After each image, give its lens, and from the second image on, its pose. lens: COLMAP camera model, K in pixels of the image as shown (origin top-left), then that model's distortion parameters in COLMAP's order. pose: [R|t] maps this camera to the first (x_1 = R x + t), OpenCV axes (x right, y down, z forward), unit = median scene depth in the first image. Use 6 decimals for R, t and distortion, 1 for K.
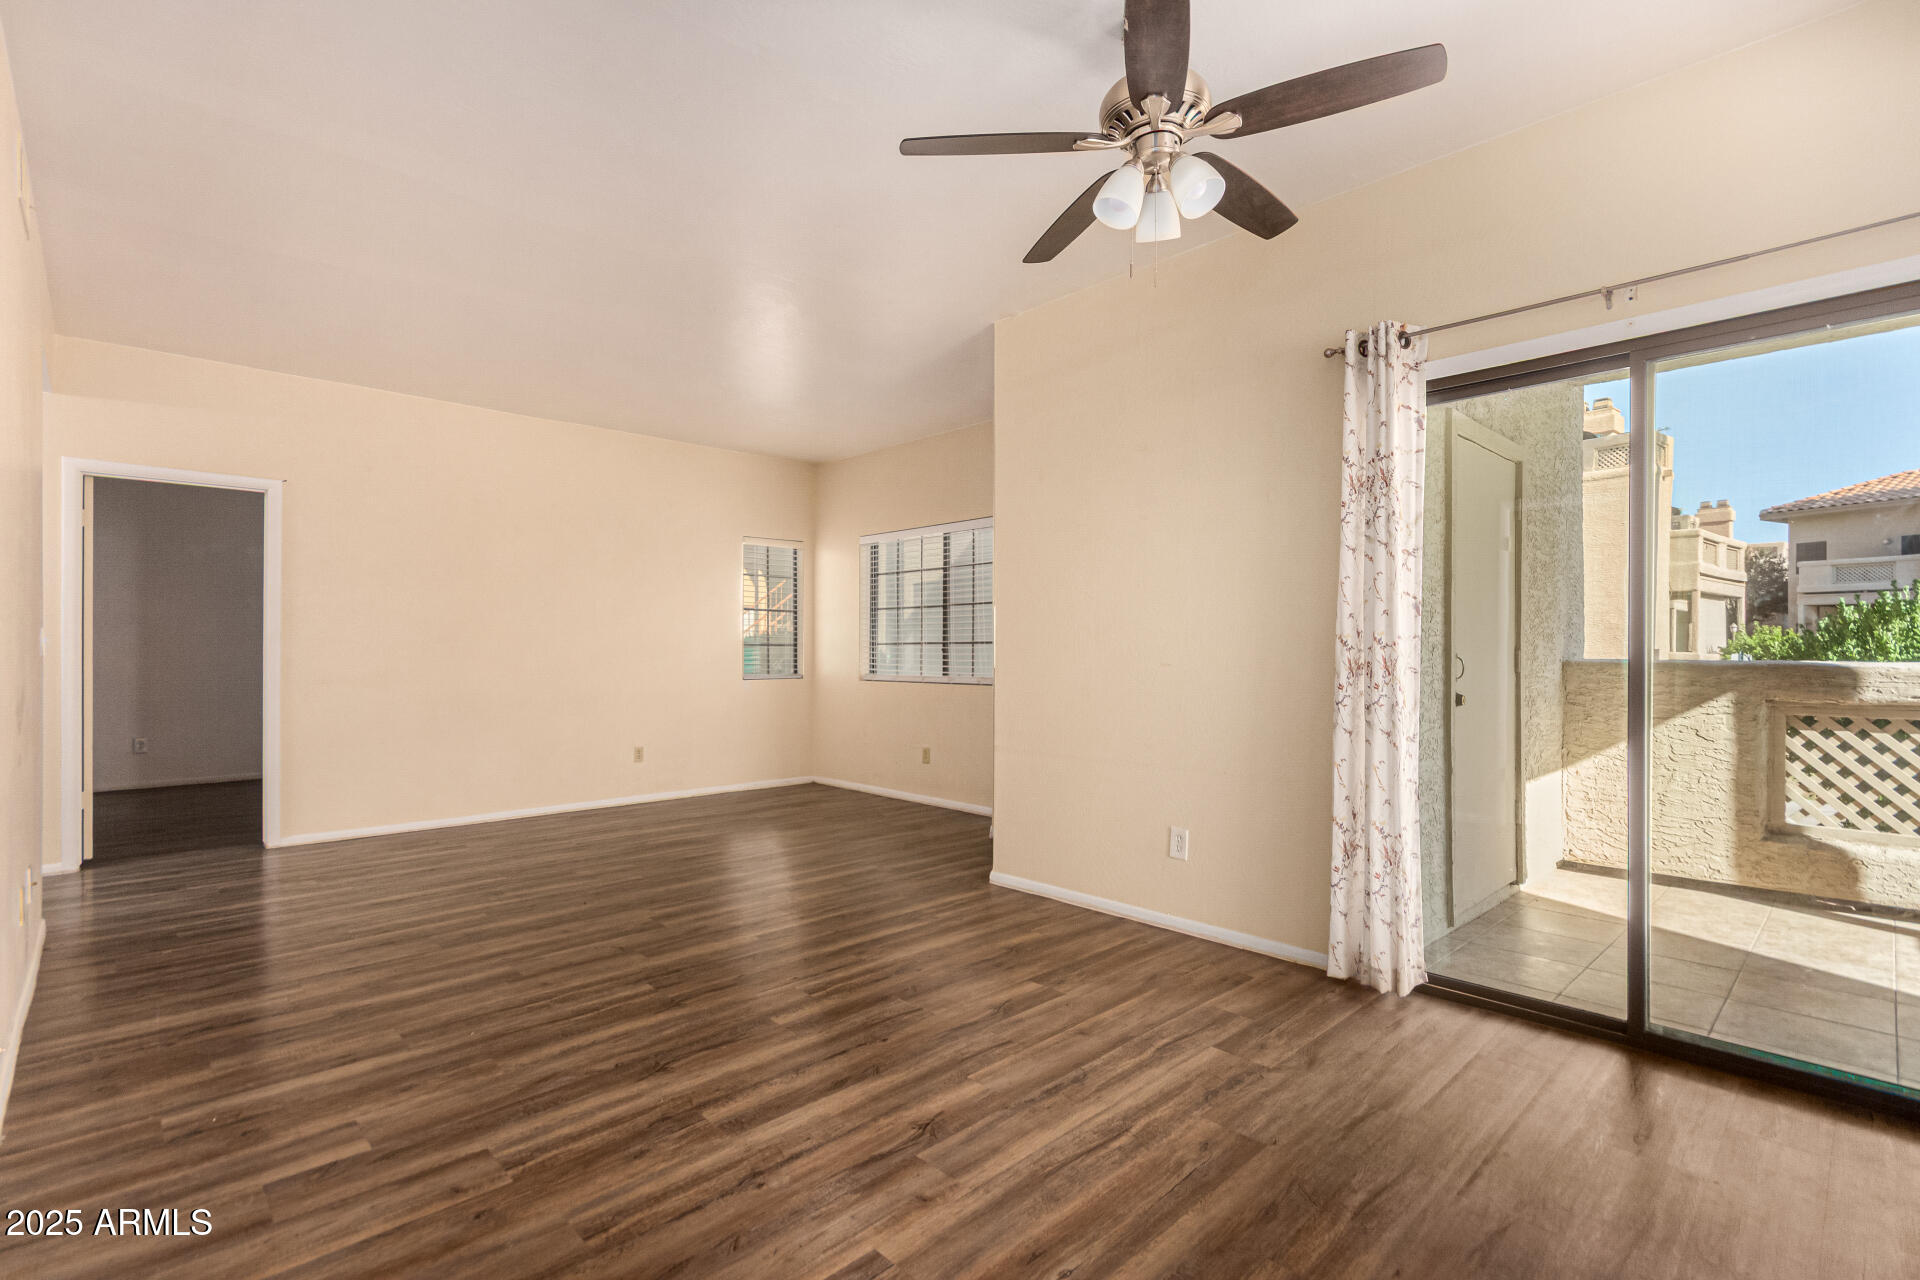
lens RADIAL K [[887.6, 0, 967.8], [0, 887.6, 647.3], [0, 0, 1]] dist [0.005063, 0.001669]
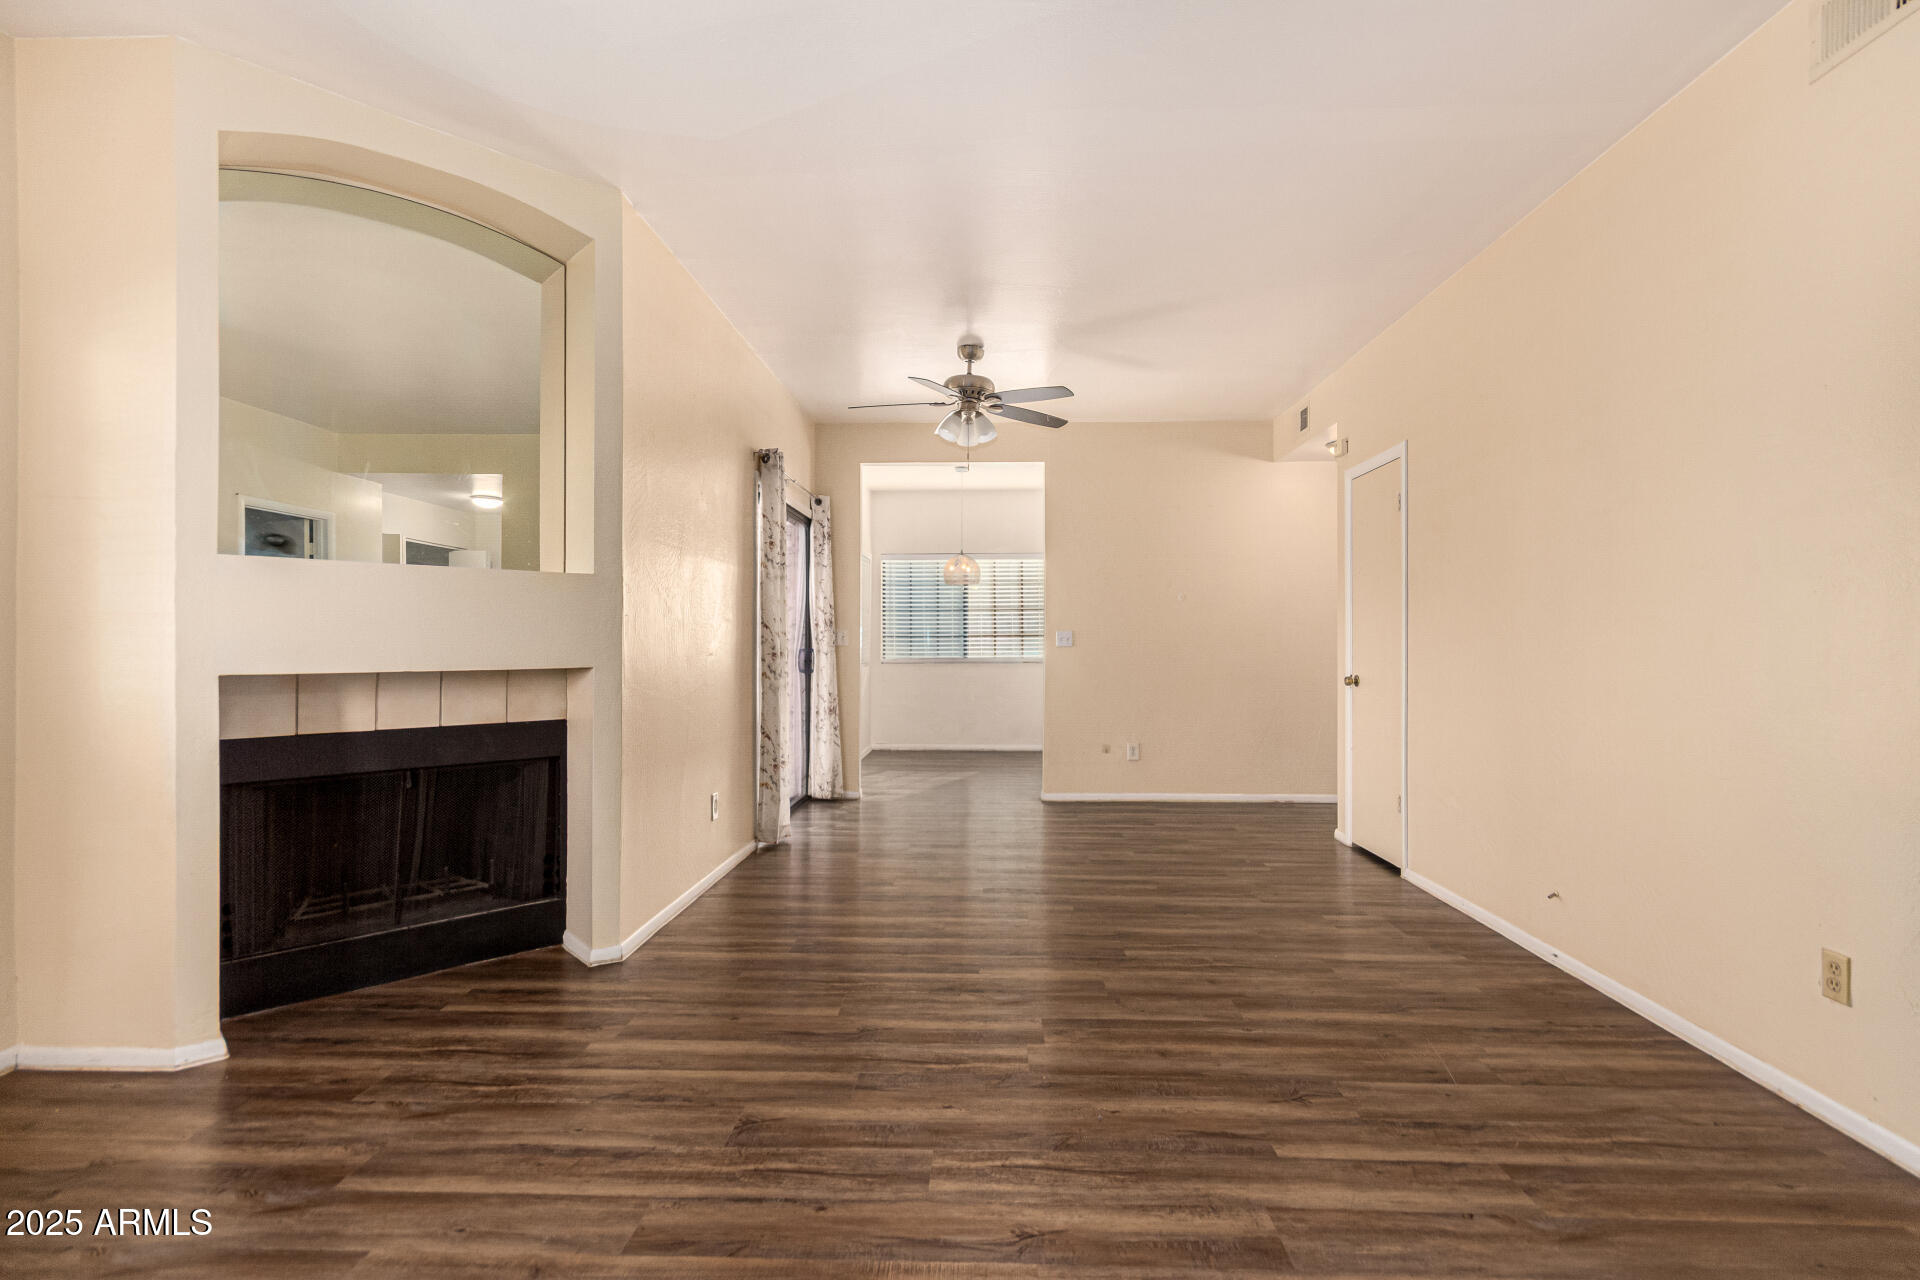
lens RADIAL K [[887.6, 0, 971.5], [0, 887.6, 634.4], [0, 0, 1]] dist [0.005063, 0.001669]
pose [[-0.697875, 0.005737, 0.716197, -0.997730], [-0.005499, 0.999896, -0.013369, 0.010844], [-0.716199, -0.013268, -0.697770, 1.884834]]
